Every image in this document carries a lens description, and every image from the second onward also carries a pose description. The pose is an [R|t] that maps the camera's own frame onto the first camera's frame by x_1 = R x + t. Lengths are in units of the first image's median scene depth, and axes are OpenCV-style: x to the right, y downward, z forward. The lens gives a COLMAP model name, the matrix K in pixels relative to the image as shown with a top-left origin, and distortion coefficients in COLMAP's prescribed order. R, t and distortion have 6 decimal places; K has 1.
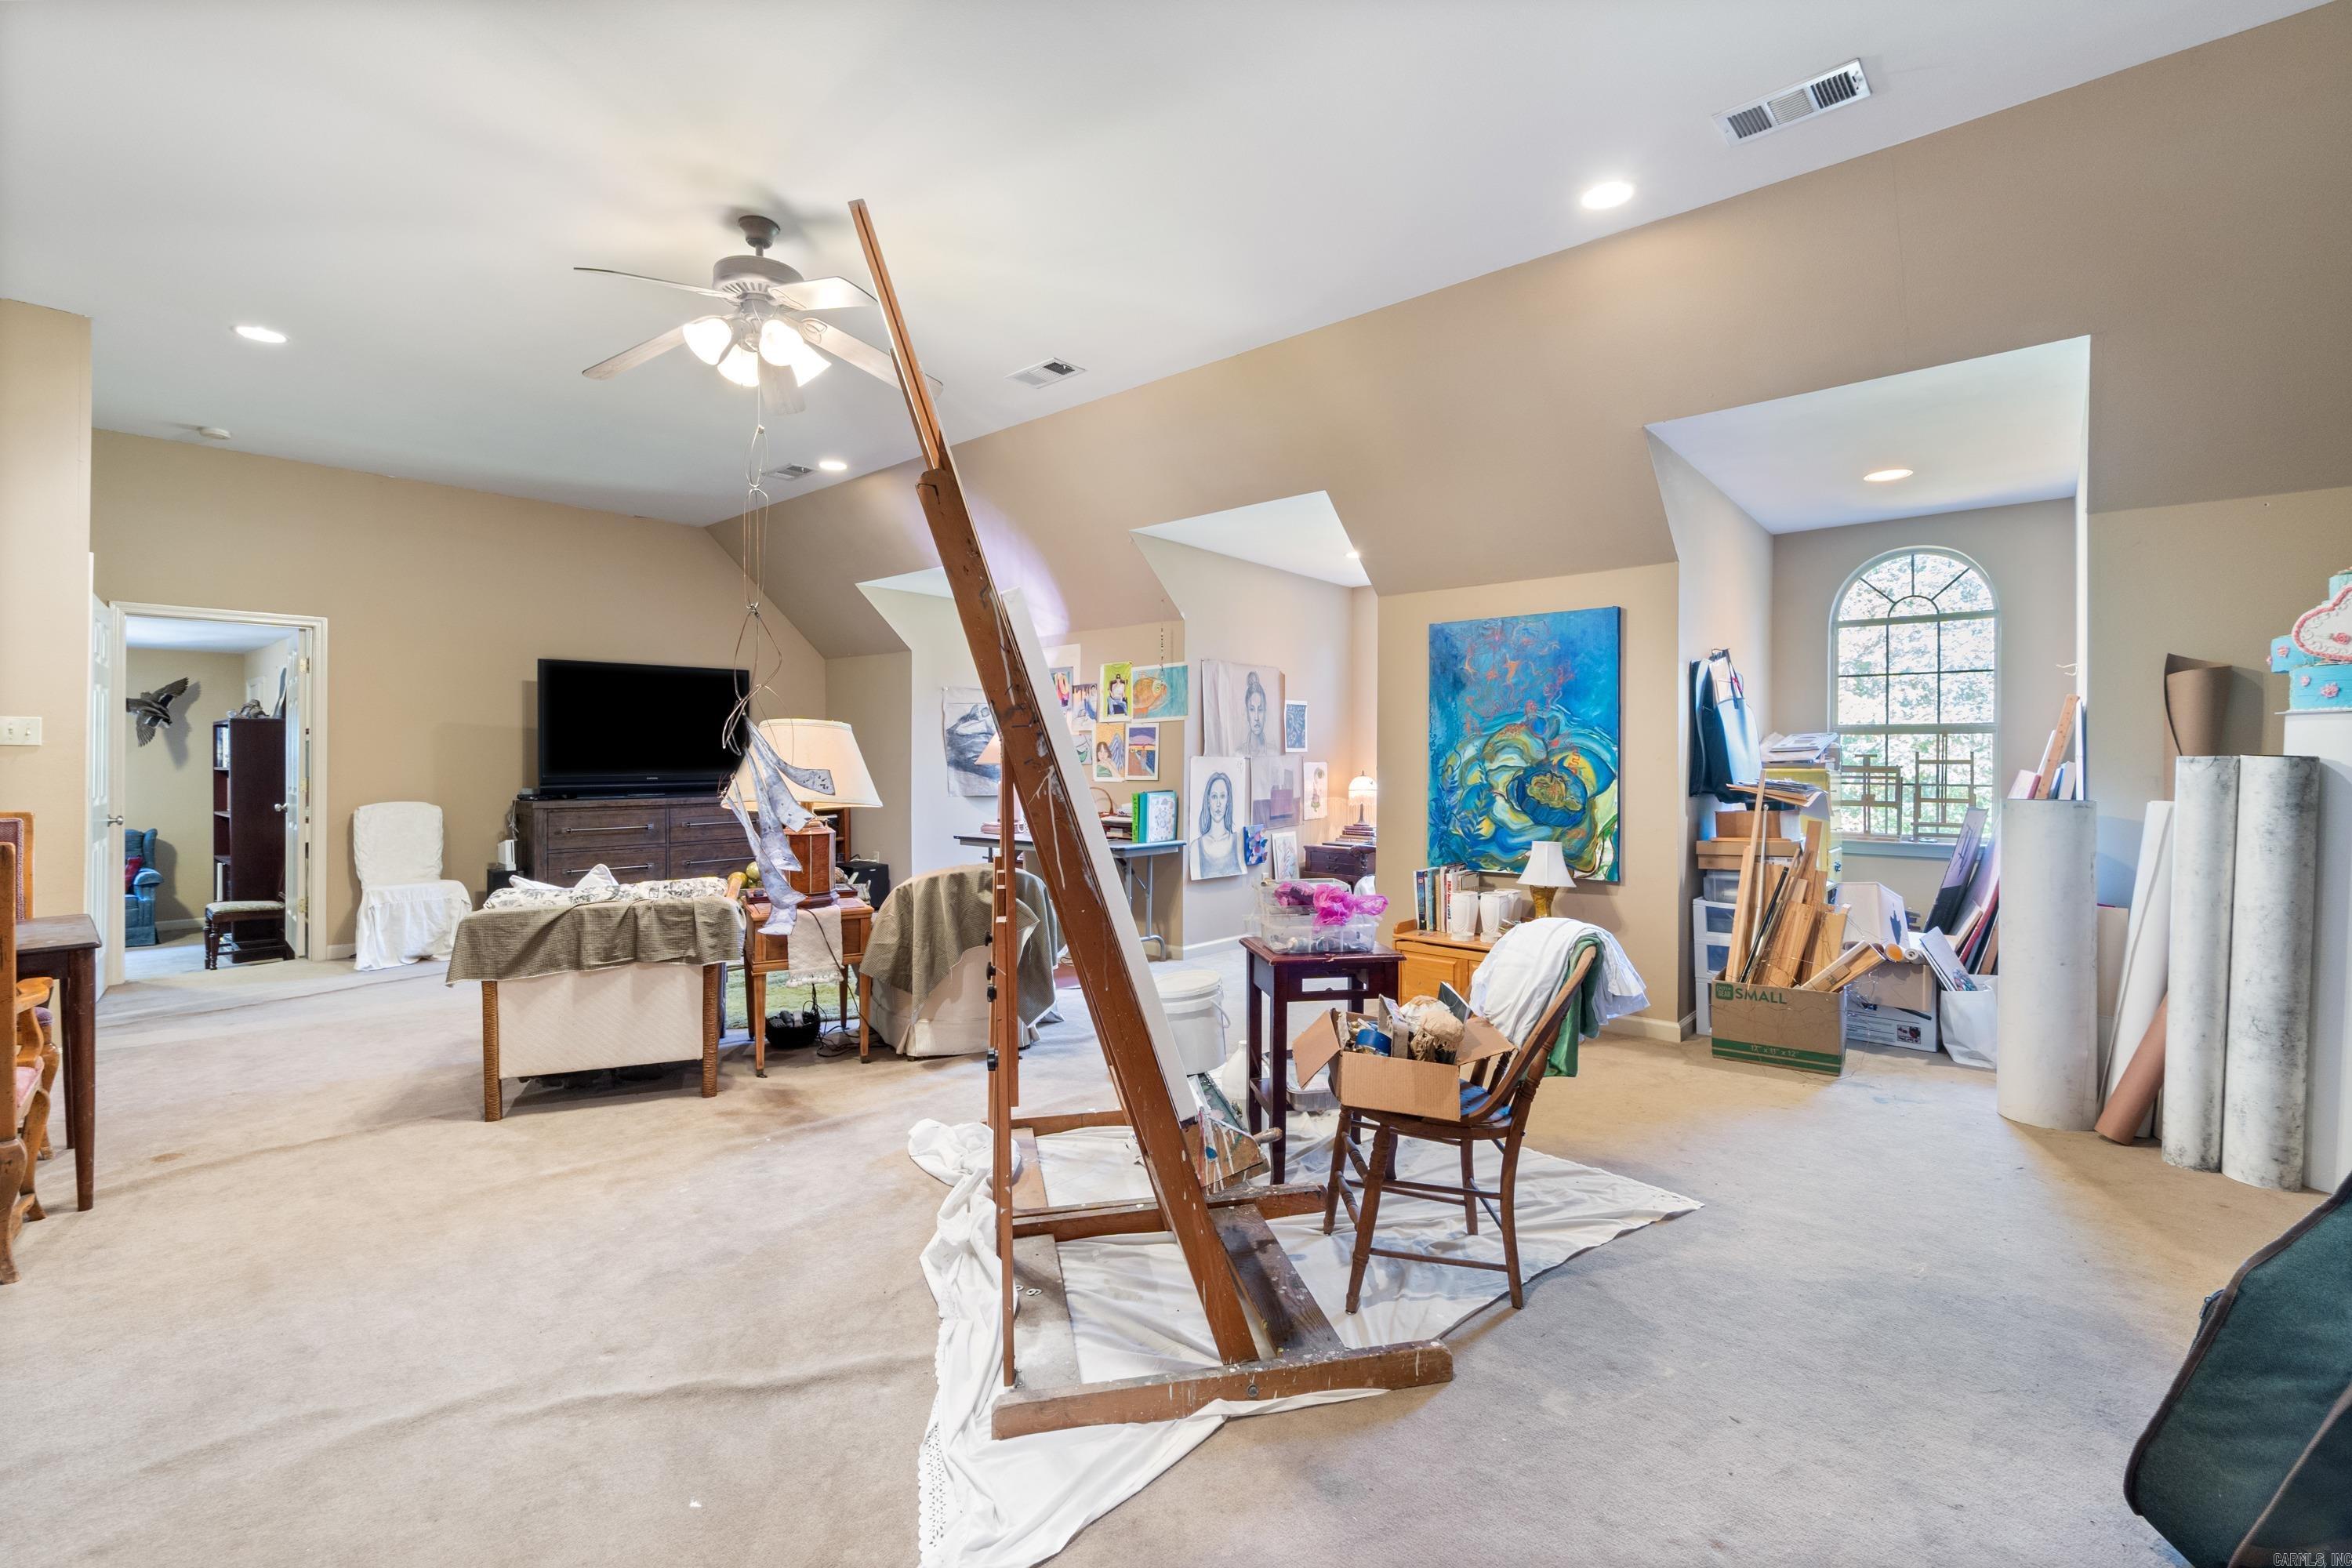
lens RADIAL K [[1022.2, 0, 1163.0], [0, 1022.2, 769.7], [0, 0, 1]] dist [-0.008294, 0.001811]
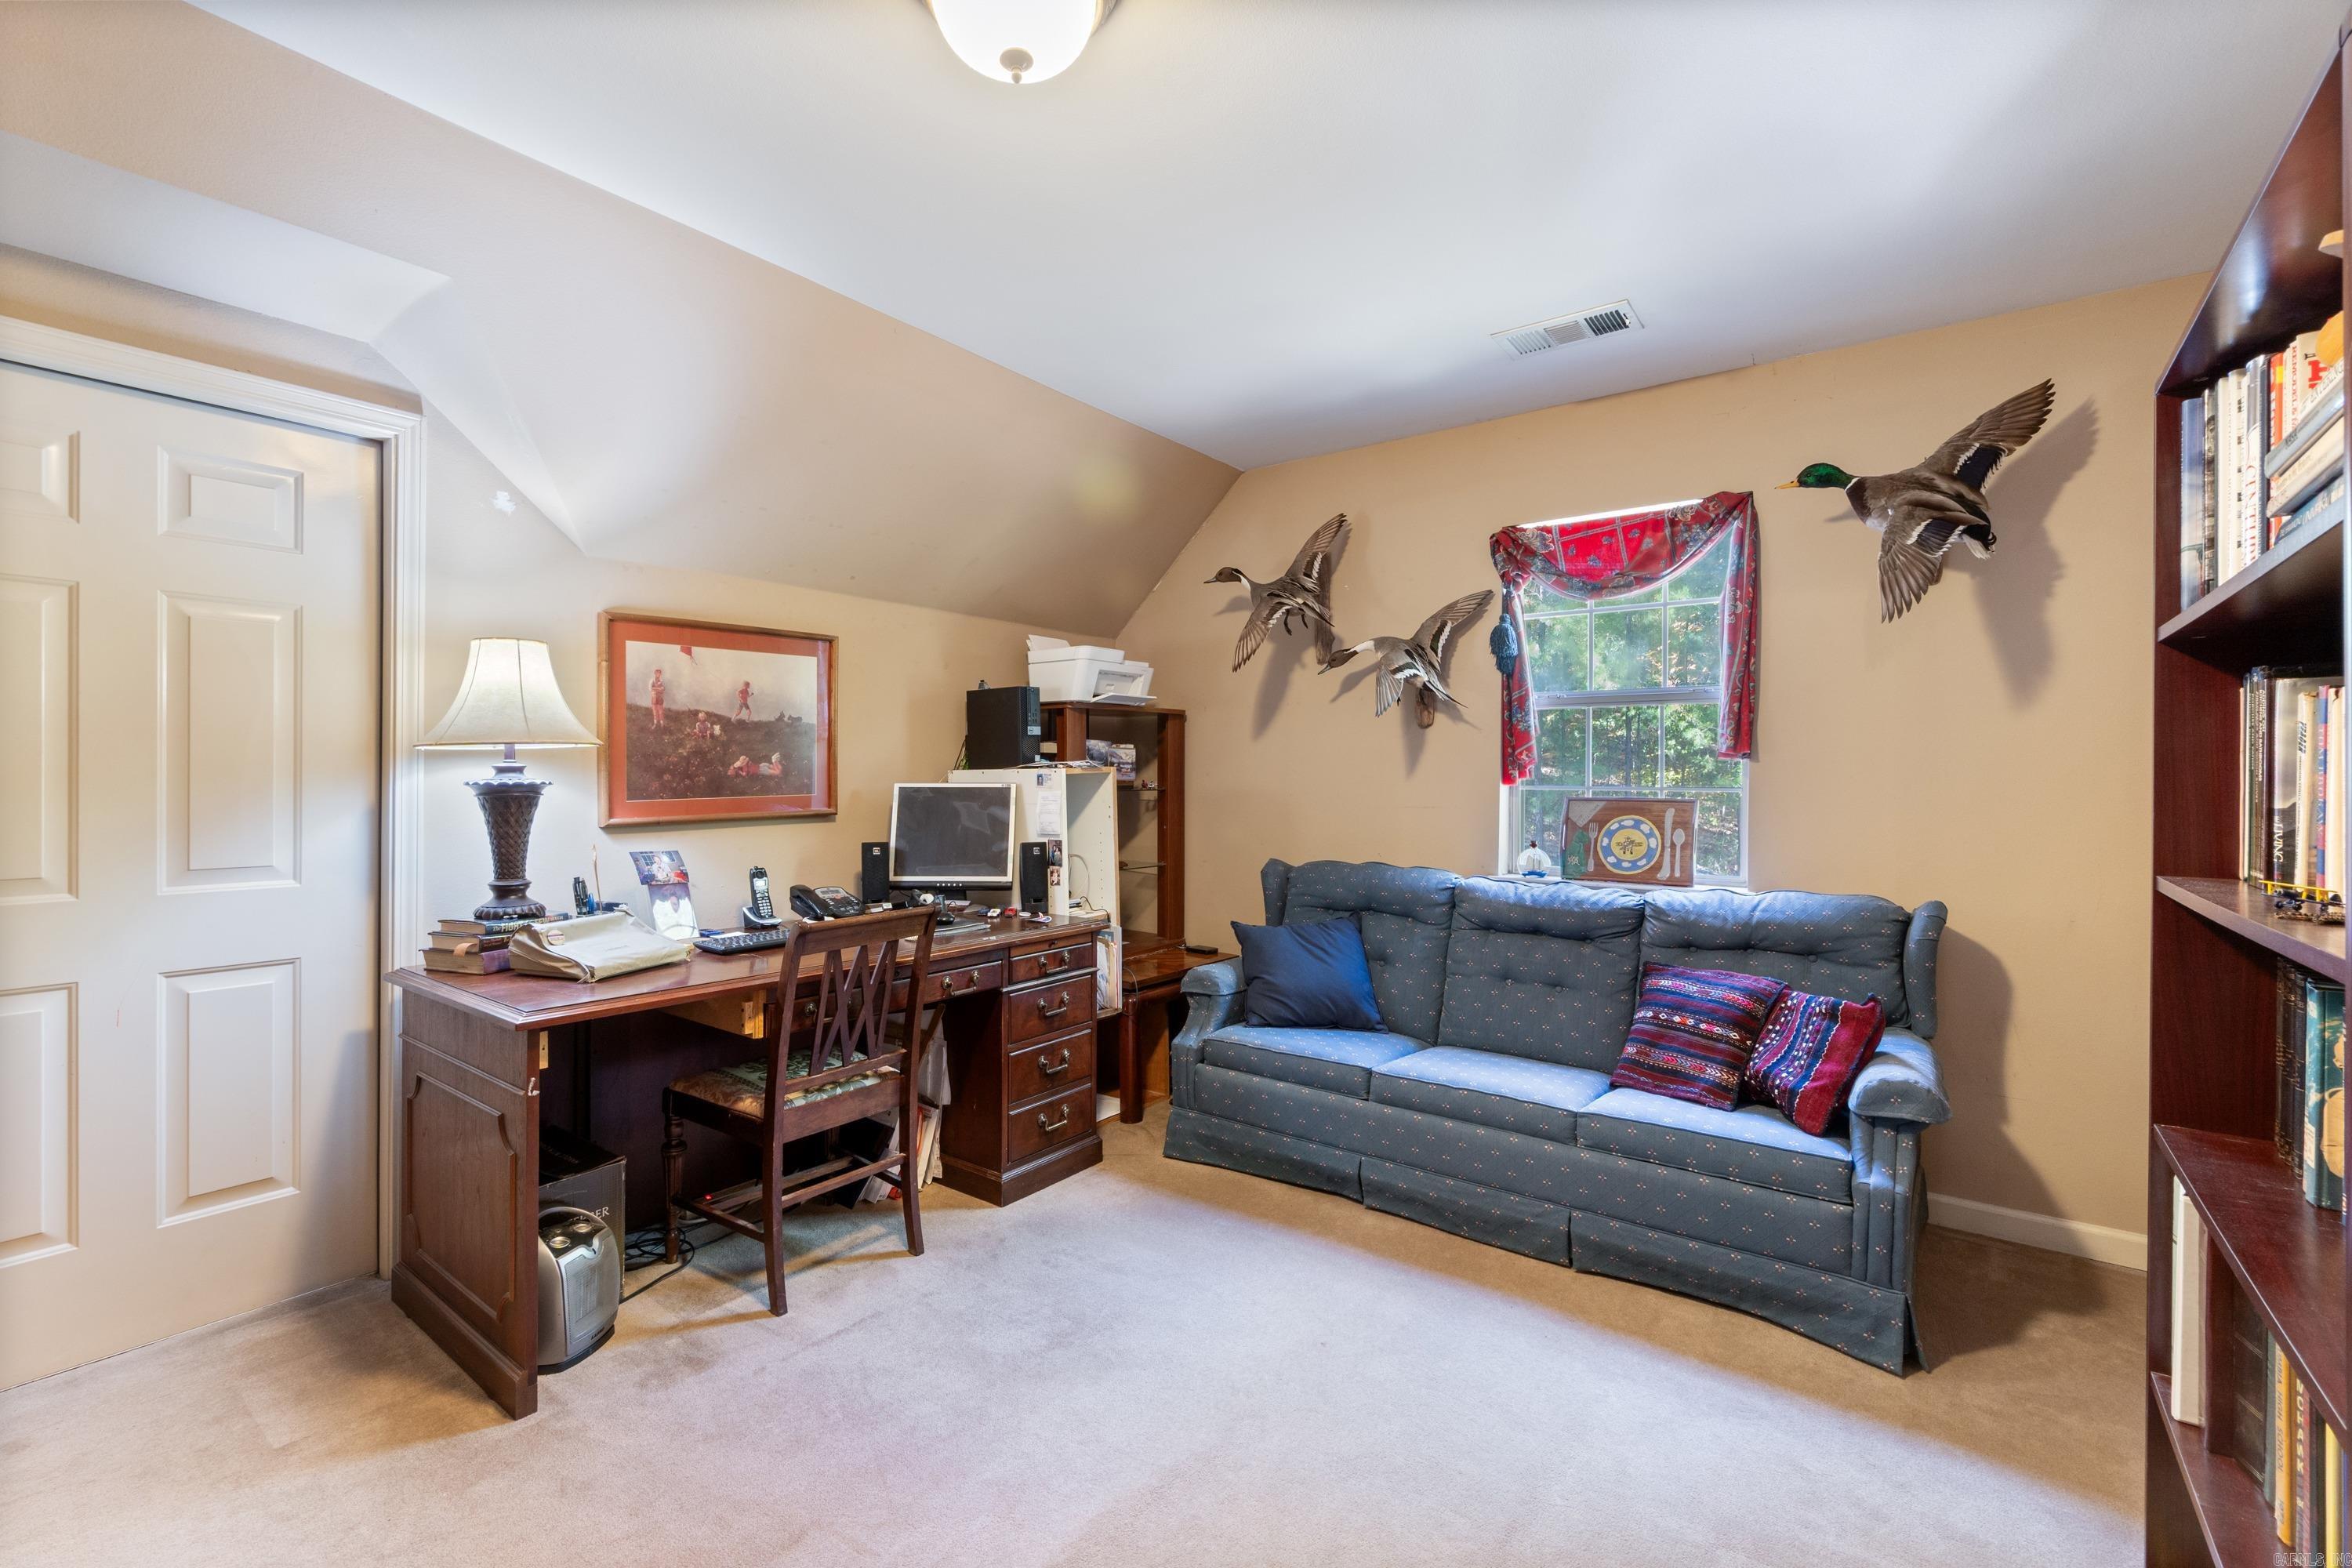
lens RADIAL K [[1022.2, 0, 1172.0], [0, 1022.2, 779.5], [0, 0, 1]] dist [-0.008294, 0.001811]
pose [[0.071457, 0.006669, -0.997421, -0.709645], [-0.012811, 0.999901, 0.005768, 0.023029], [0.997361, 0.012365, 0.071535, 0.752445]]
